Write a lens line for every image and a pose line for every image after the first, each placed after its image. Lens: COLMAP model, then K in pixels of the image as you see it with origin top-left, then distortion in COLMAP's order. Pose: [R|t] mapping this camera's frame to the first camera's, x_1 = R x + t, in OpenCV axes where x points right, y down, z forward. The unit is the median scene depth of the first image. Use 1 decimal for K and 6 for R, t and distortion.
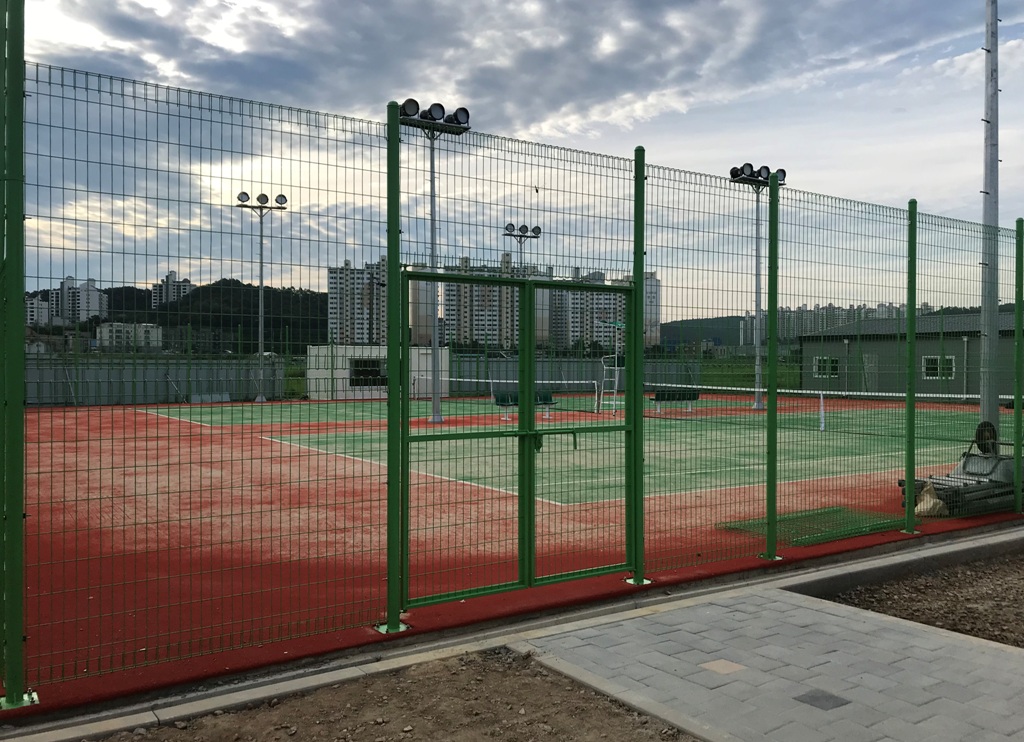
lens RADIAL K [[875.7, 0, 512.0], [0, 875.7, 371.0], [0, 0, 1]] dist [-0.008245, 0.010134]
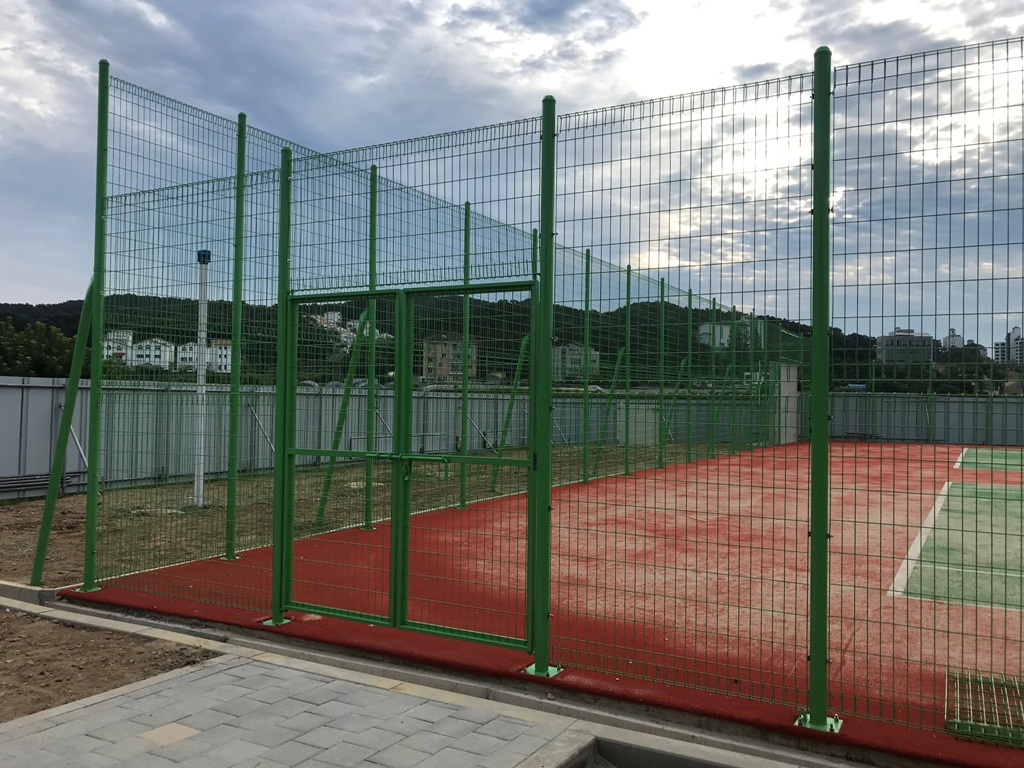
lens RADIAL K [[833.4, 0, 512.0], [0, 833.4, 384.0], [0, 0, 1]] dist [0.001171, 0.002313]
pose [[0.464011, -0.010898, -0.885762, 0.808677], [-0.019402, 0.999559, -0.022462, 0.011684], [0.885617, 0.027609, 0.463595, 0.669232]]
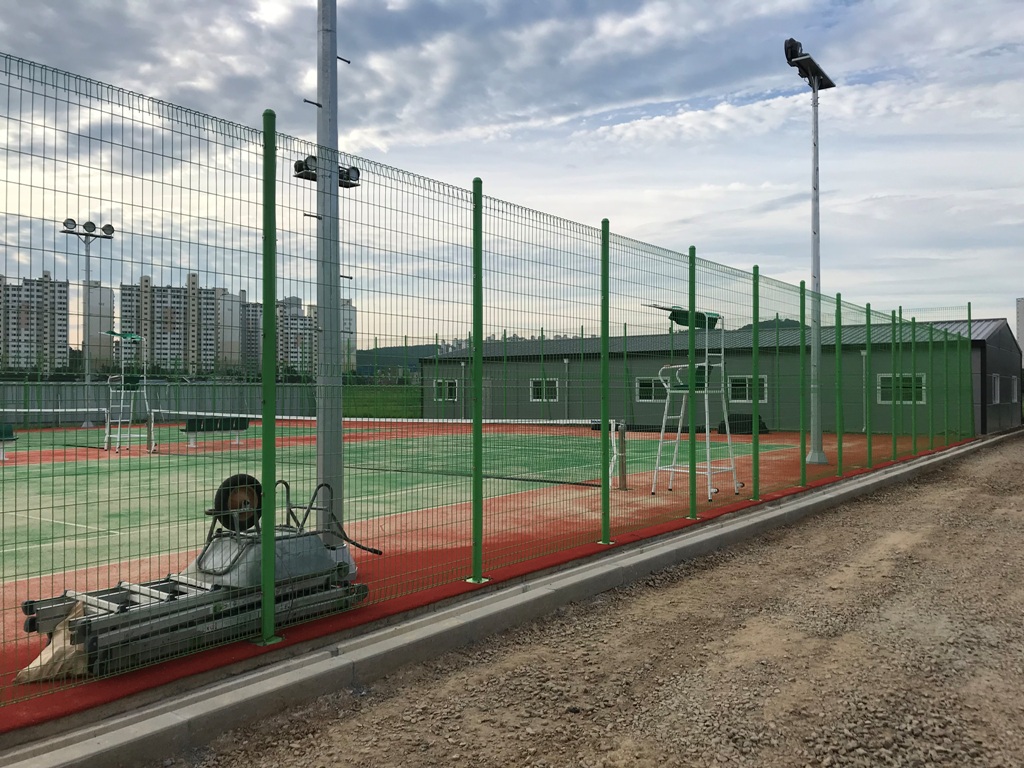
lens RADIAL K [[826.7, 0, 512.2], [0, 826.7, 375.9], [0, 0, 1]] dist [0.052213, -0.062307]
pose [[0.941612, -0.002411, 0.336691, -0.251131], [0.009750, 0.999750, -0.020108, -0.005765], [-0.336558, 0.022217, 0.941400, -0.083701]]
